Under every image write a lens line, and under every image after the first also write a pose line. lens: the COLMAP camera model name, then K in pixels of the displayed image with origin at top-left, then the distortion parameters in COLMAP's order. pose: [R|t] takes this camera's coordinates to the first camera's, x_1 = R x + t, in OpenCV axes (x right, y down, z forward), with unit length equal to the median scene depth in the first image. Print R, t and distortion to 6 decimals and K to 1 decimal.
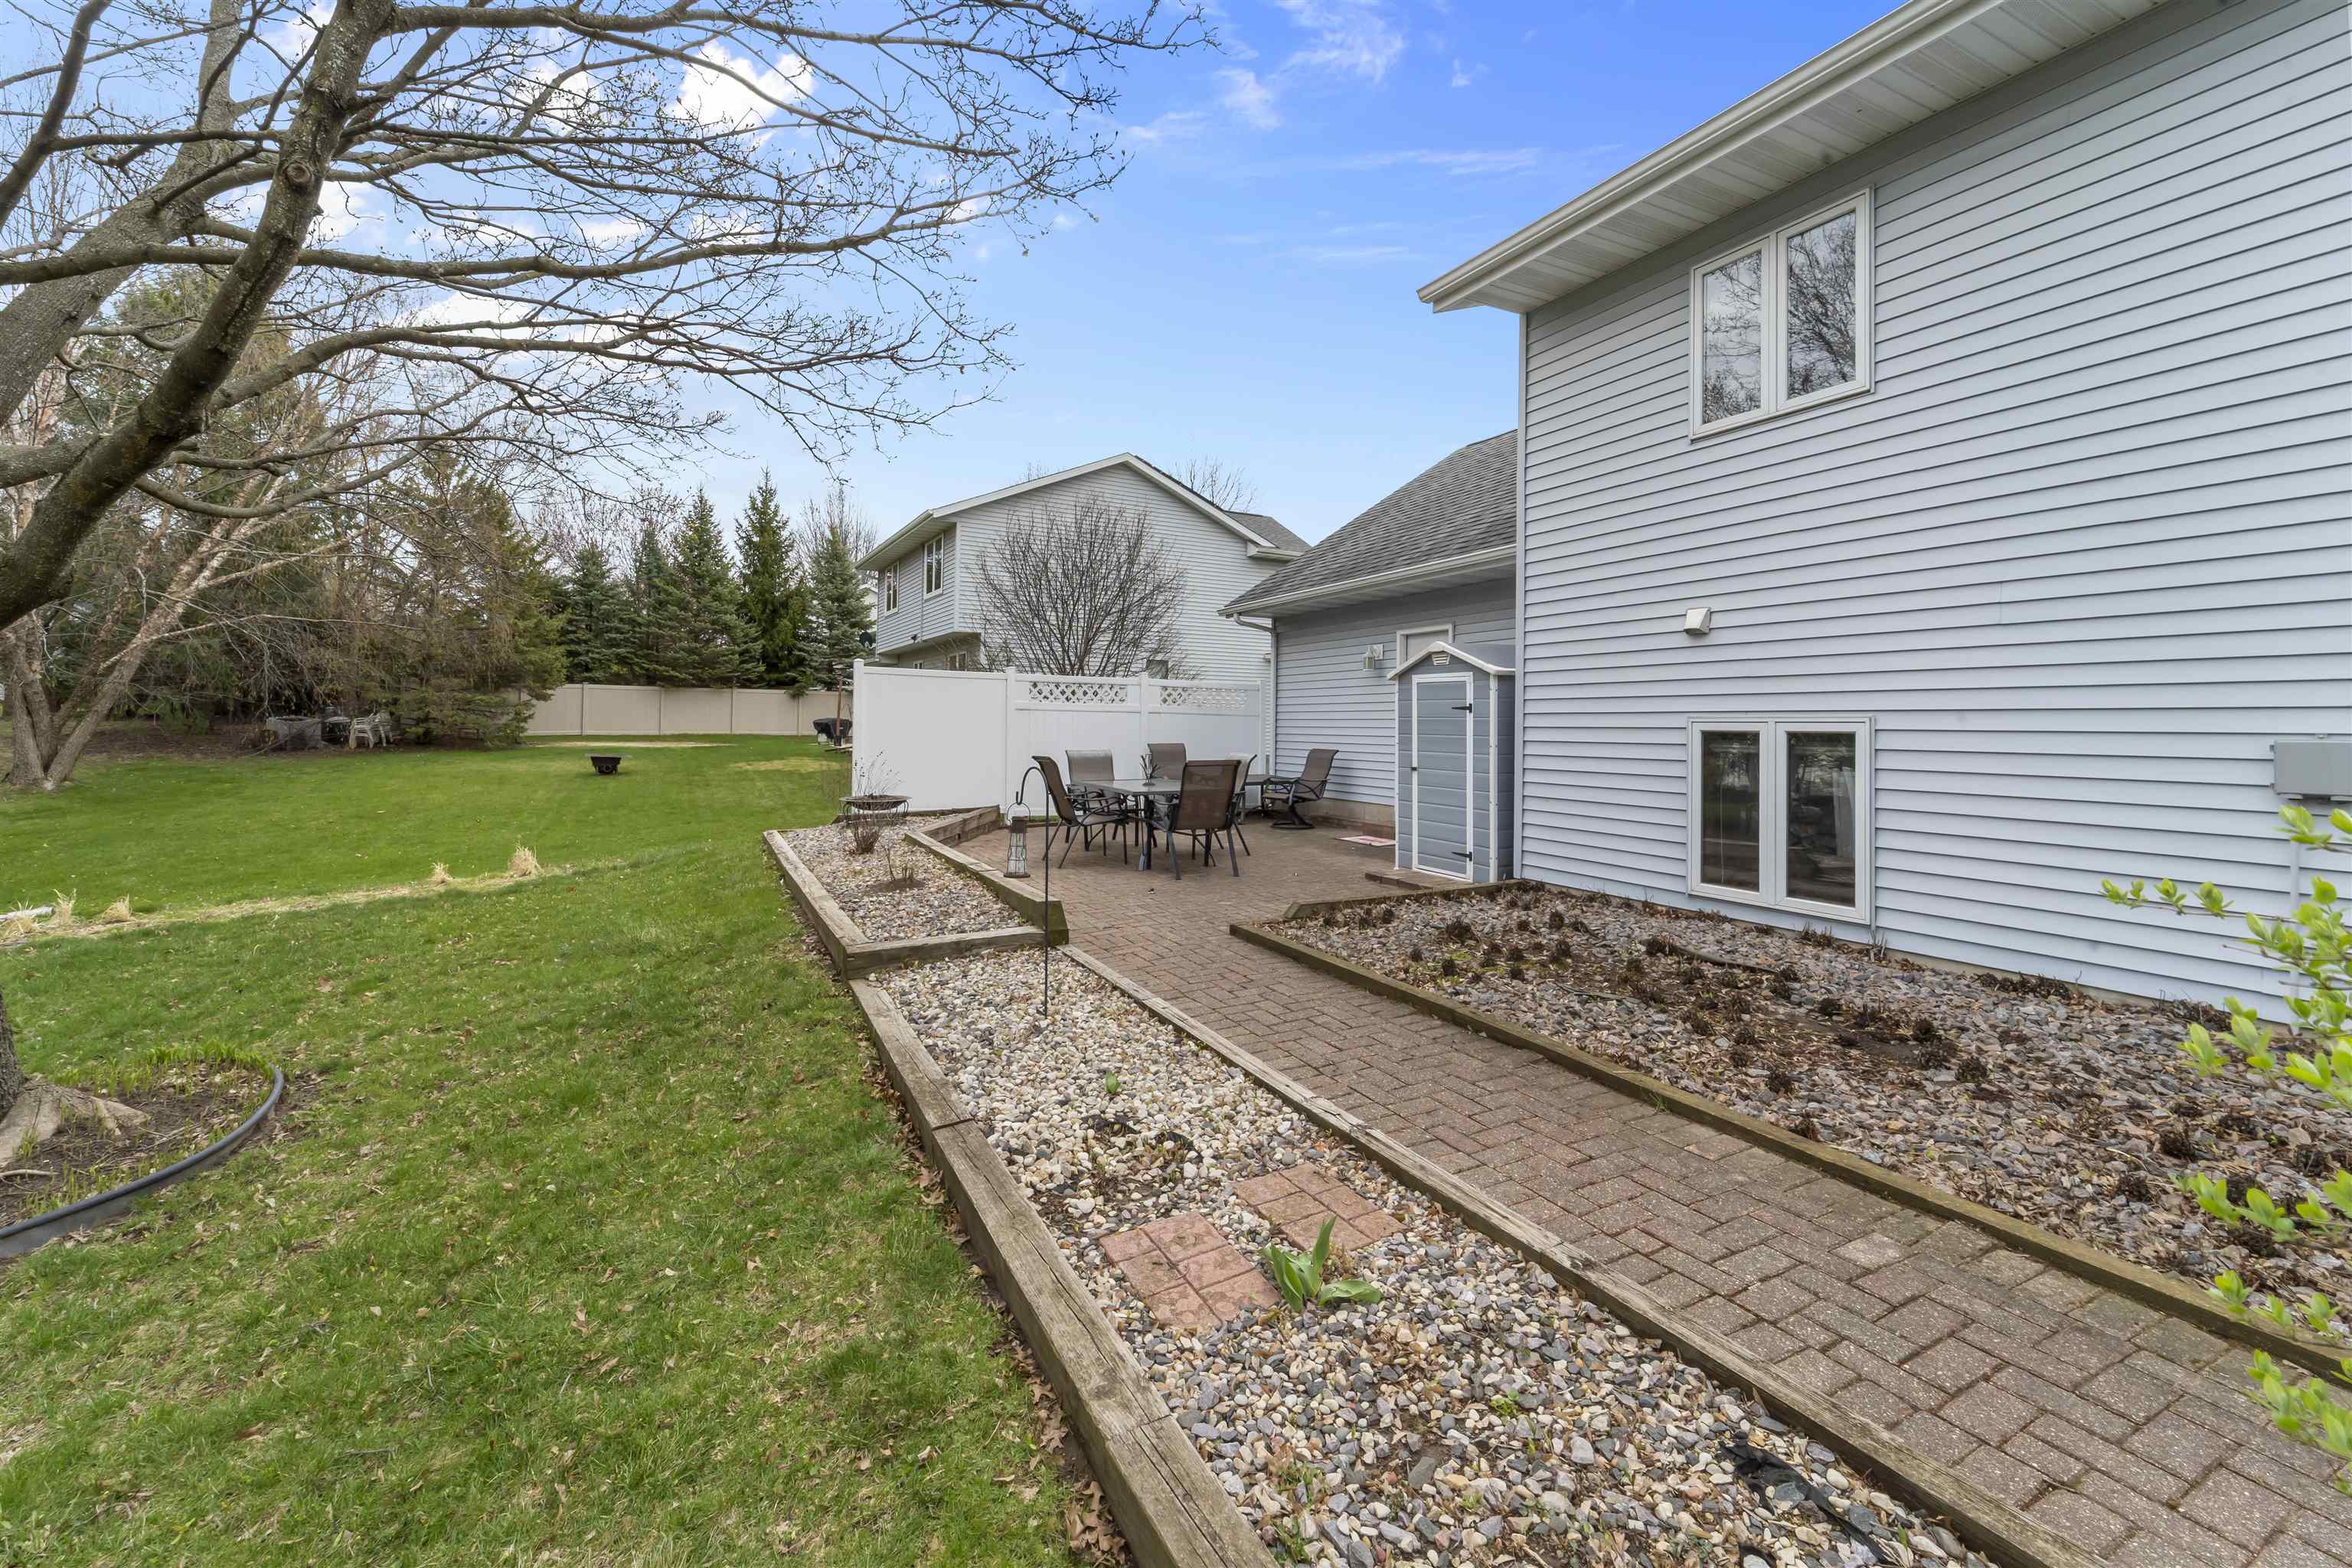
lens RADIAL K [[952.6, 0, 1165.8], [0, 952.6, 712.8], [0, 0, 1]] dist [-0.000301, -0.000295]
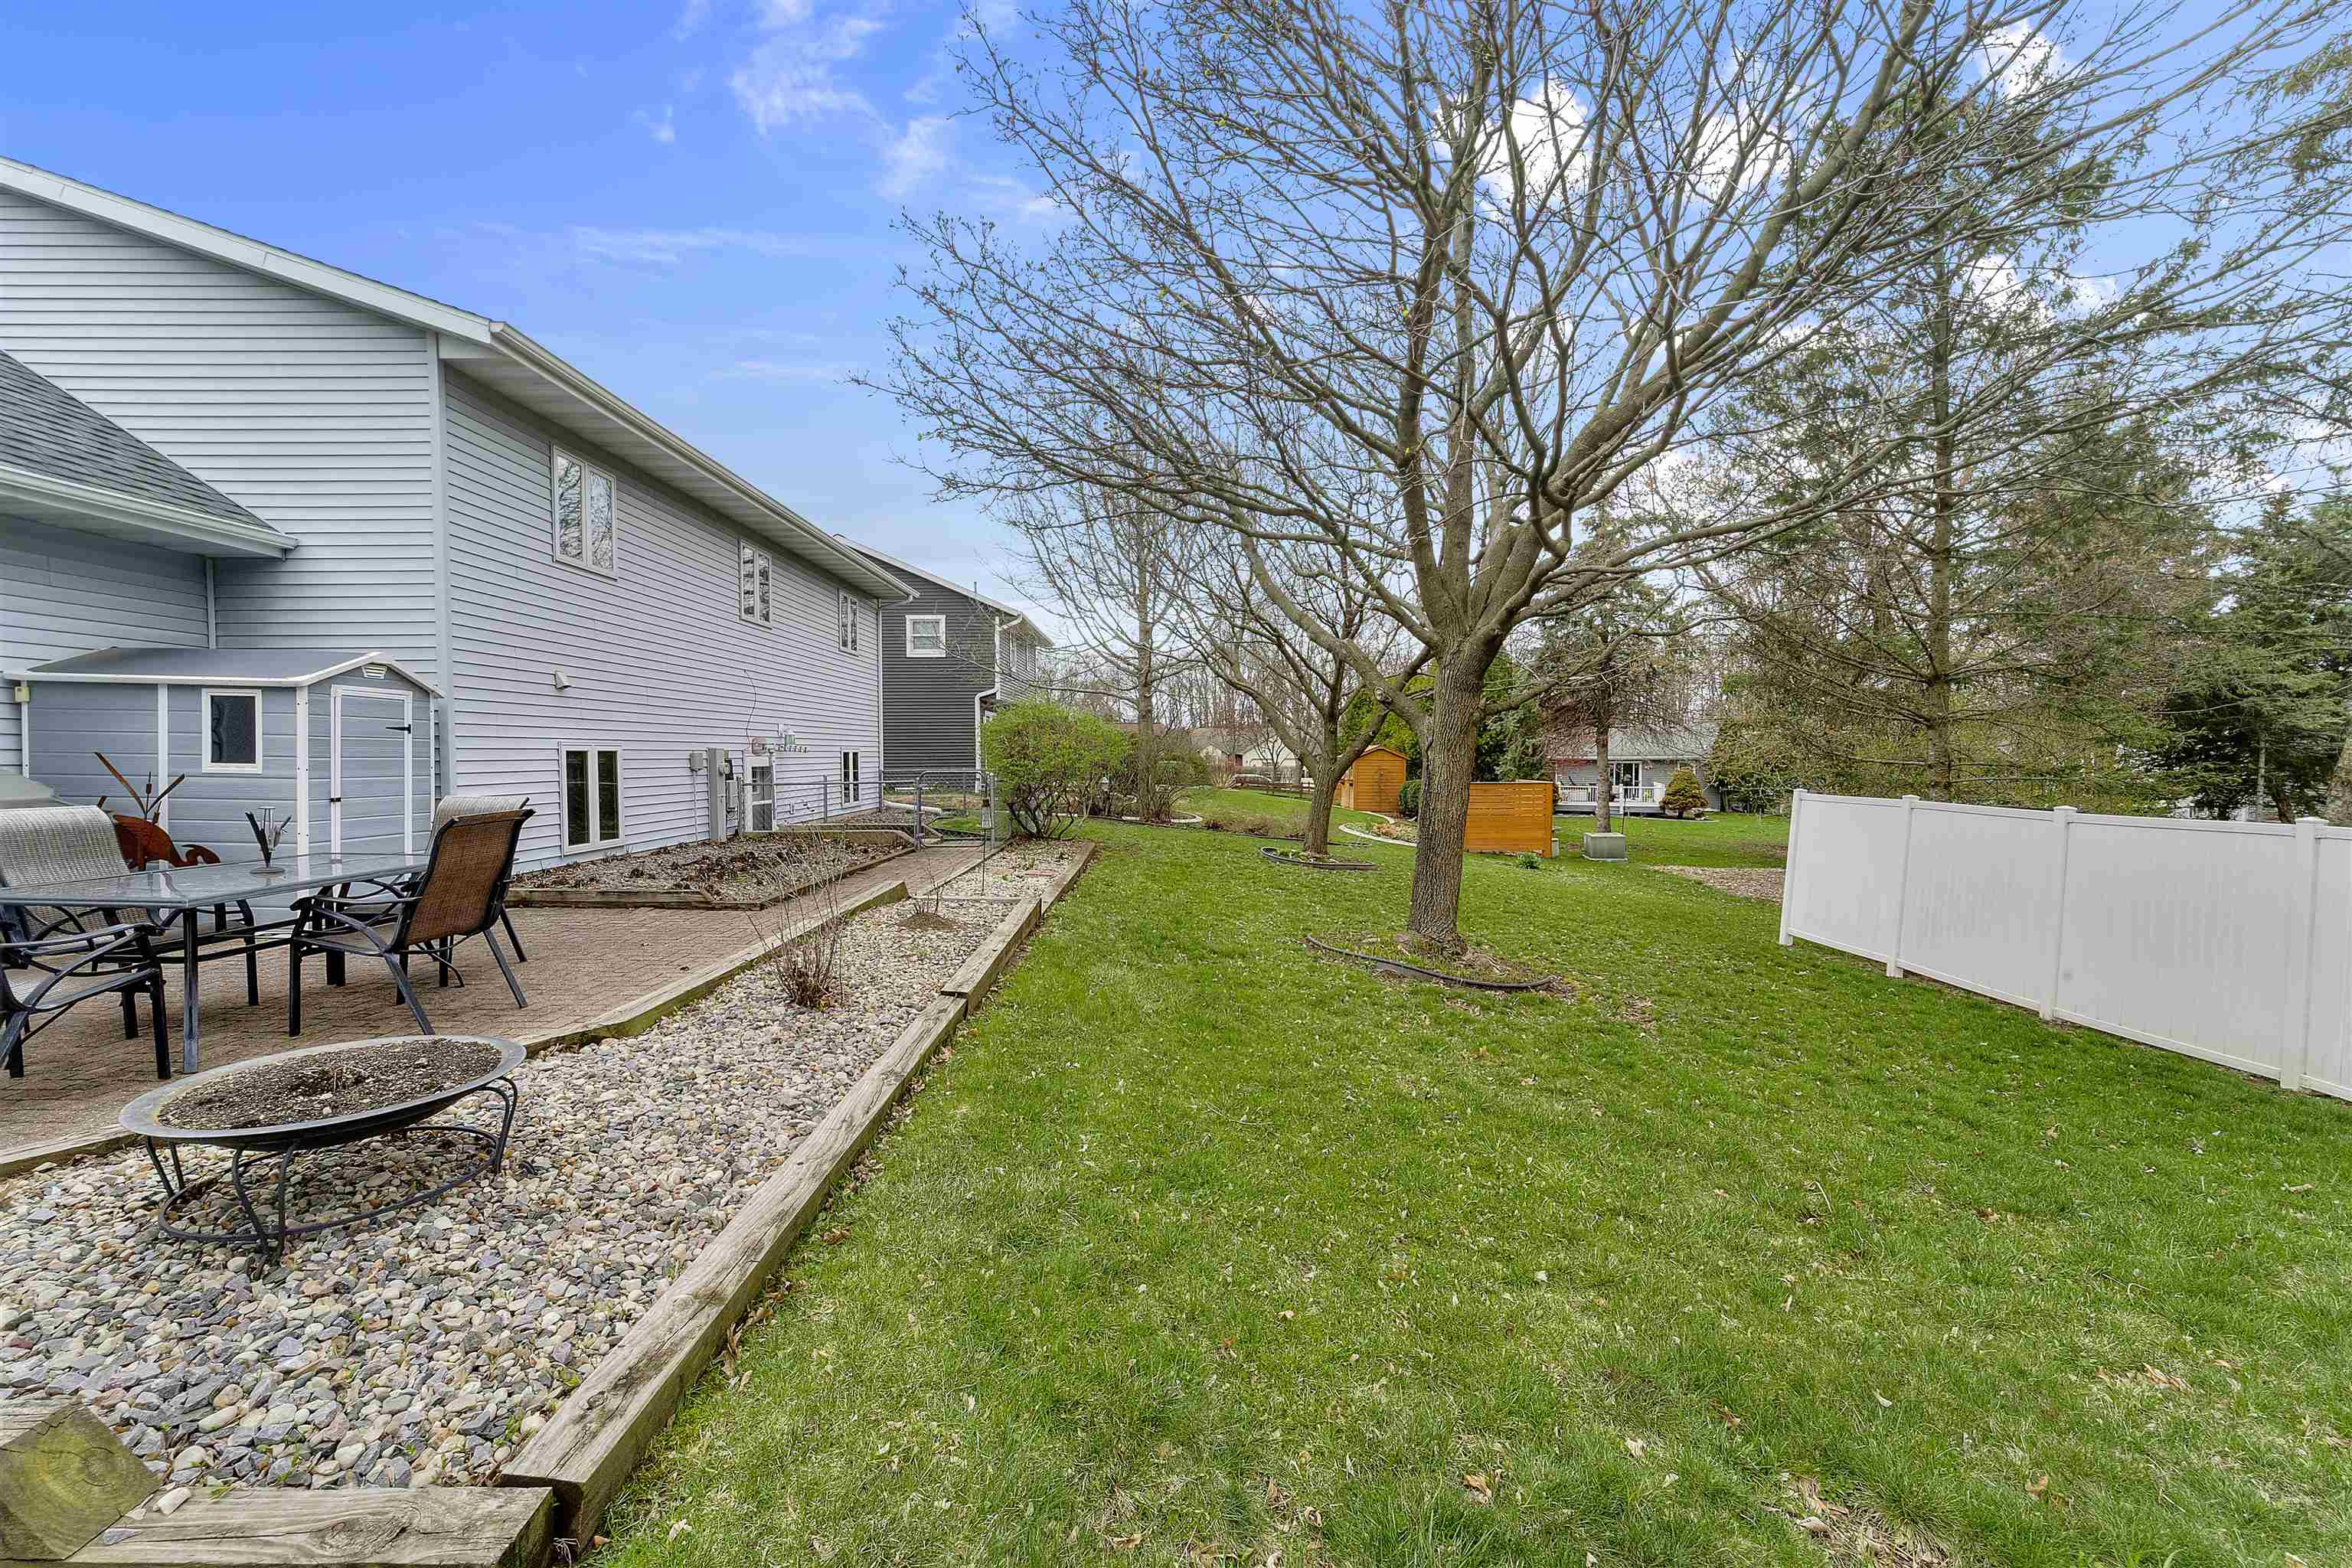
lens RADIAL K [[947.2, 0, 1177.7], [0, 947.2, 782.7], [0, 0, 1]] dist [-0.000068, -0.003354]
pose [[-0.903088, -0.022123, 0.428885, -1.026720], [-0.012870, 0.999618, 0.024464, 0.020818], [-0.429262, 0.016573, -0.903028, 1.982508]]
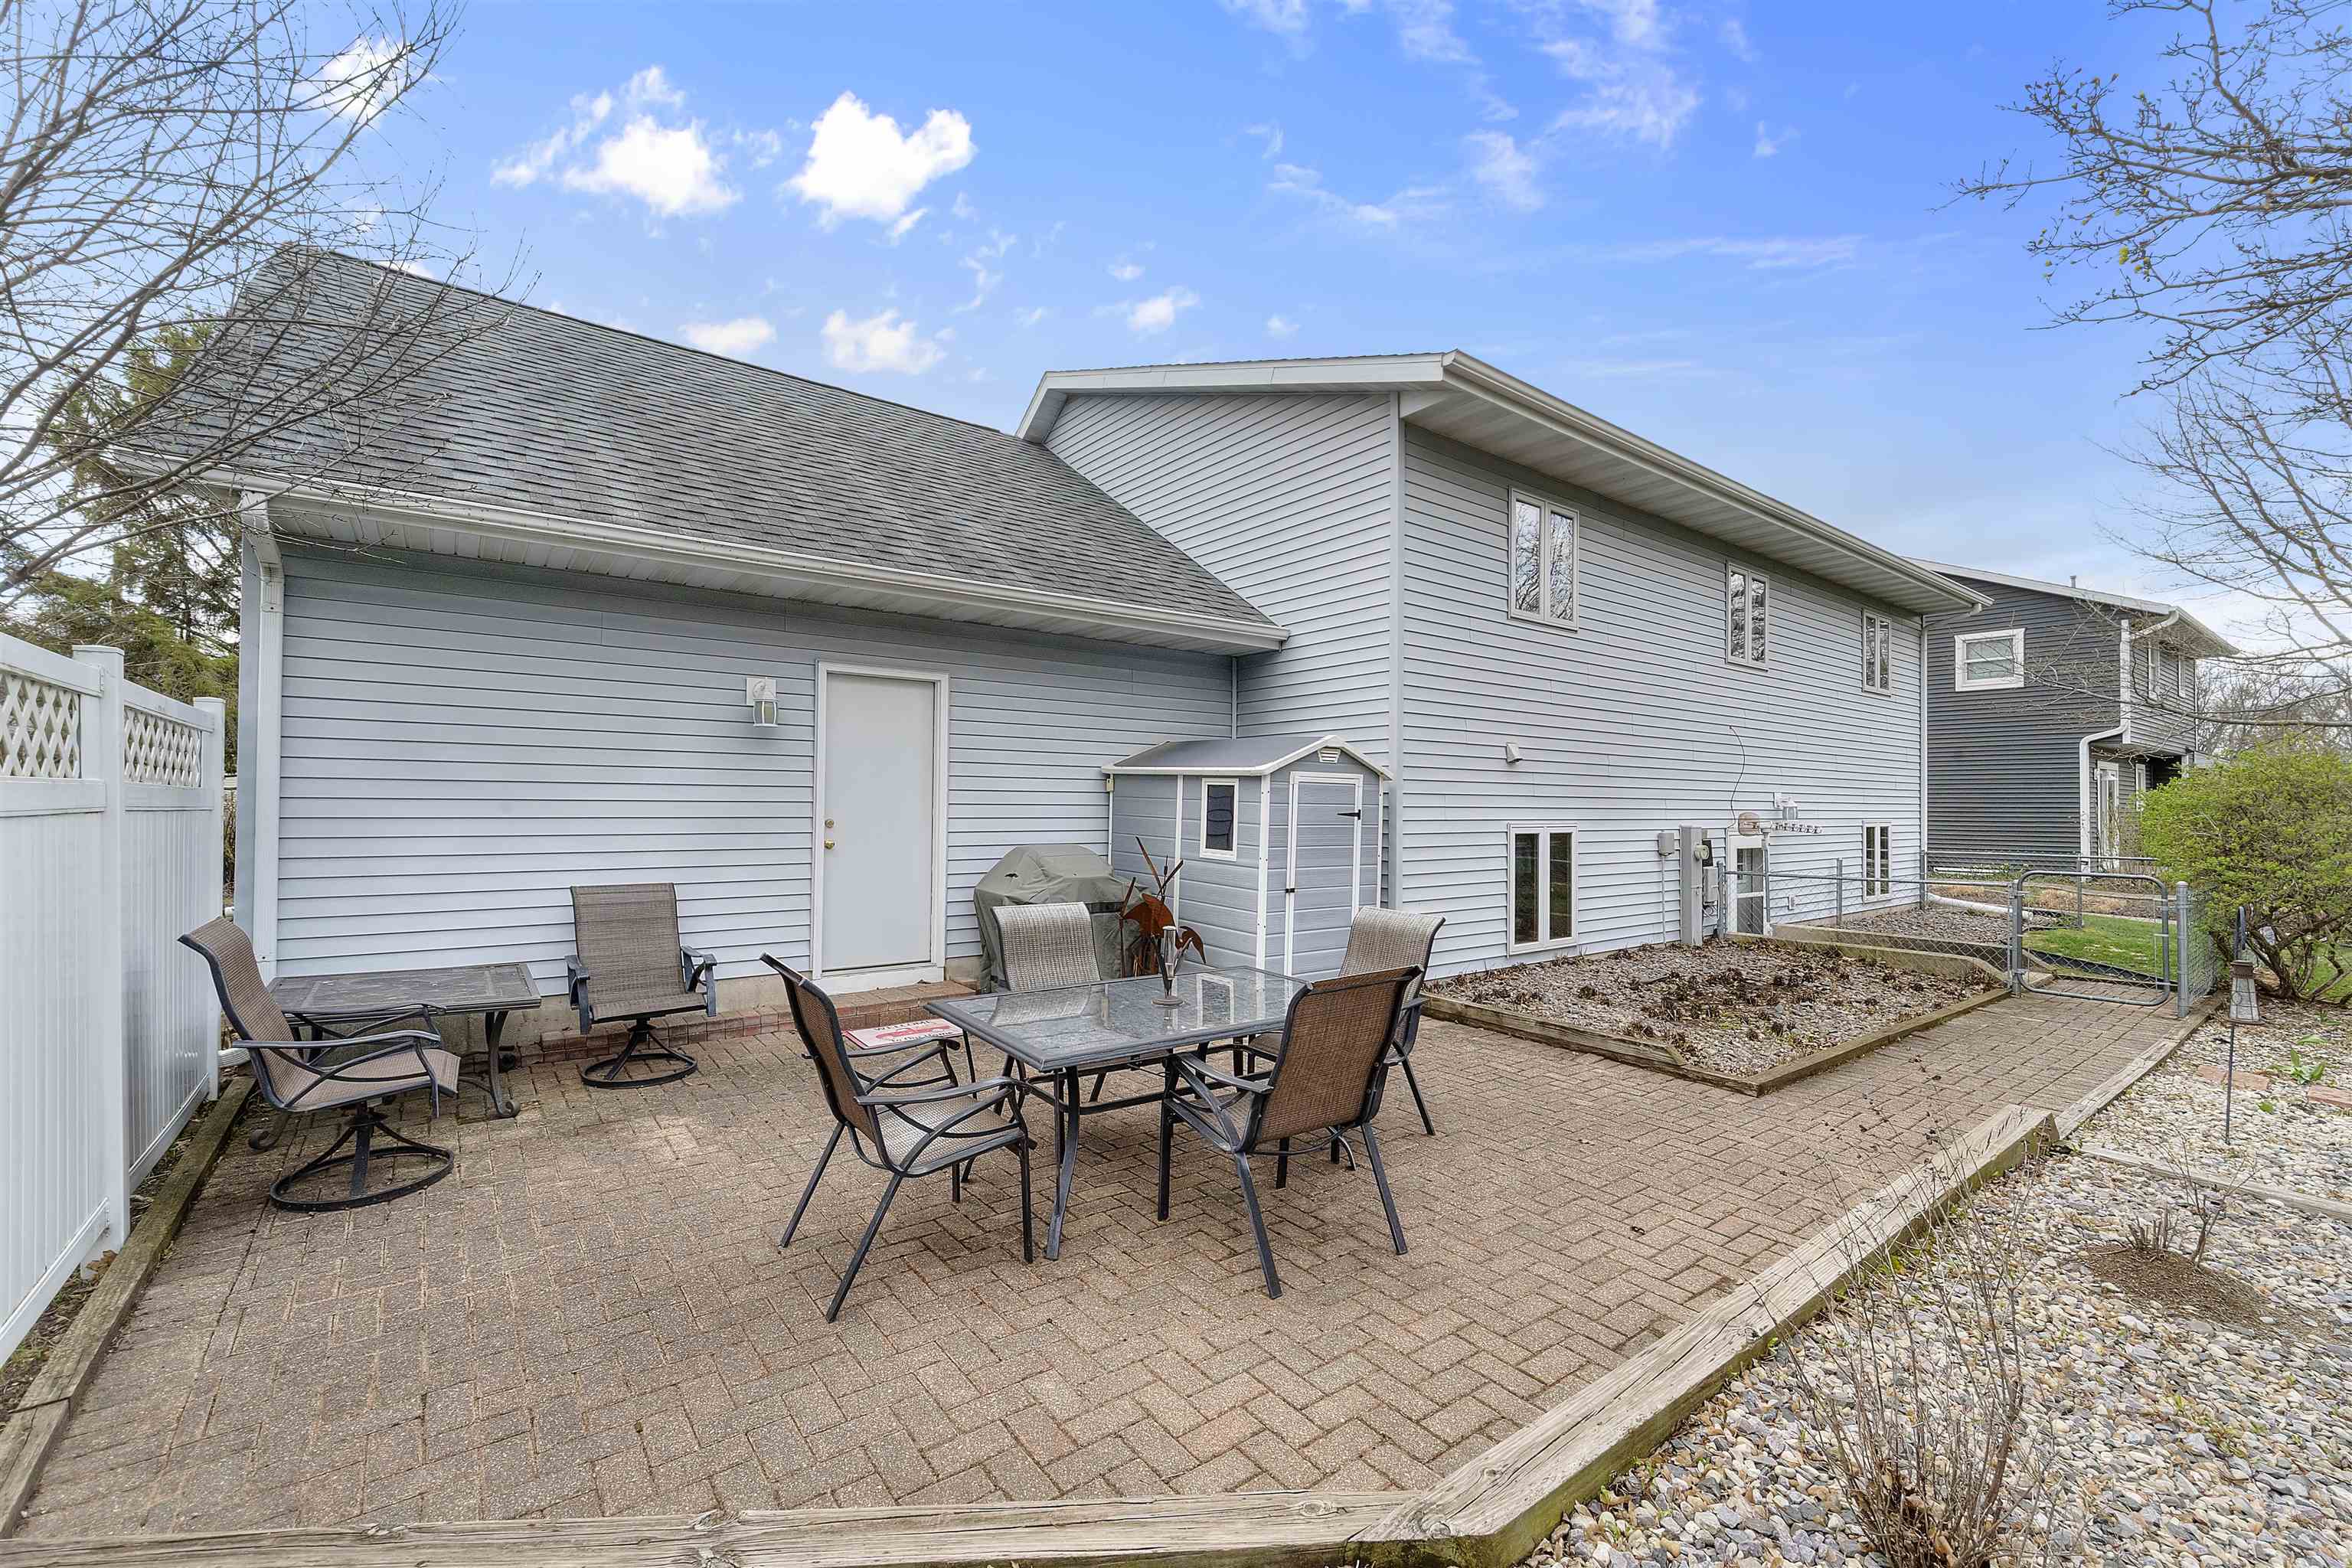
lens RADIAL K [[957.7, 0, 1178.9], [0, 957.7, 793.1], [0, 0, 1]] dist [0.001048, 0.000161]
pose [[-0.184419, -0.001810, 0.982846, -0.699419], [-0.023476, 0.999721, -0.002564, -0.024271], [-0.982567, -0.023546, -0.184410, 1.729555]]
